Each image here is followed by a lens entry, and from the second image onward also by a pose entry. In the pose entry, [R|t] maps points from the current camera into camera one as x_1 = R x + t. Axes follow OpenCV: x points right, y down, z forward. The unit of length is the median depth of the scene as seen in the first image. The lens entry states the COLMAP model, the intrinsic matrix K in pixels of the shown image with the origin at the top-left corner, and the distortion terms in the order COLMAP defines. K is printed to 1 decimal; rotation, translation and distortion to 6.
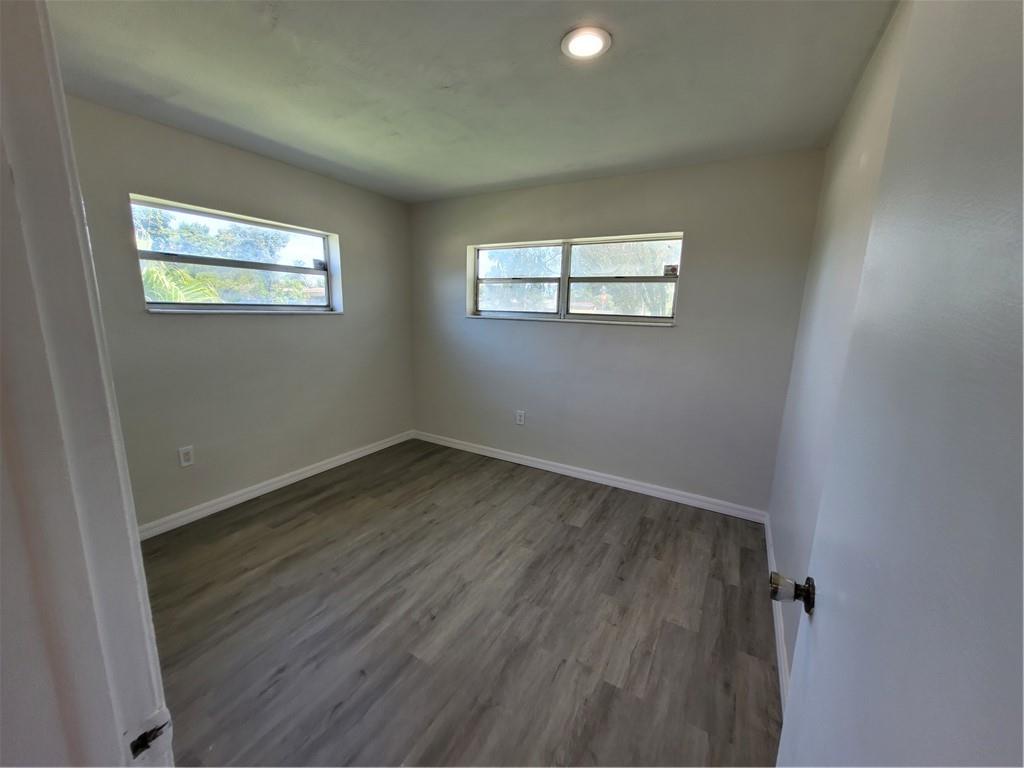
lens RADIAL K [[401.0, 0, 509.7], [0, 401.0, 384.3], [0, 0, 1]] dist [0.006027, -0.000136]
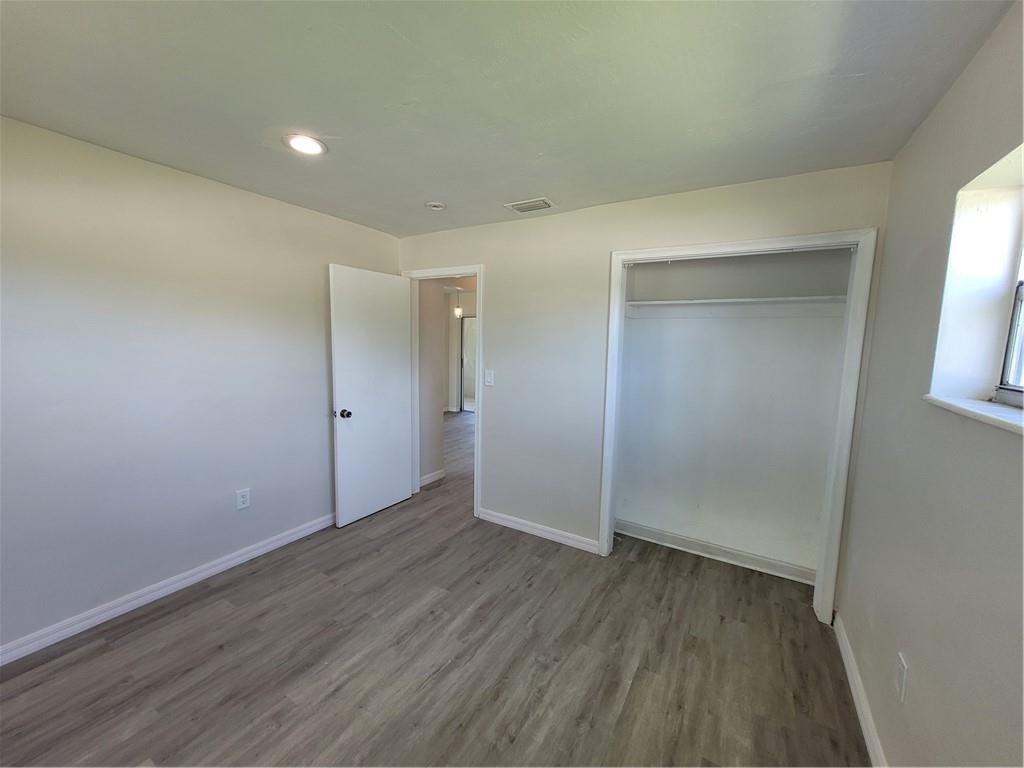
lens RADIAL K [[401.0, 0, 509.7], [0, 401.0, 384.3], [0, 0, 1]] dist [0.006027, -0.000136]
pose [[-0.998706, -0.047306, 0.018676, -0.379774], [-0.039480, 0.952590, 0.301684, -0.396184], [-0.032062, 0.300556, -0.953225, 1.776217]]
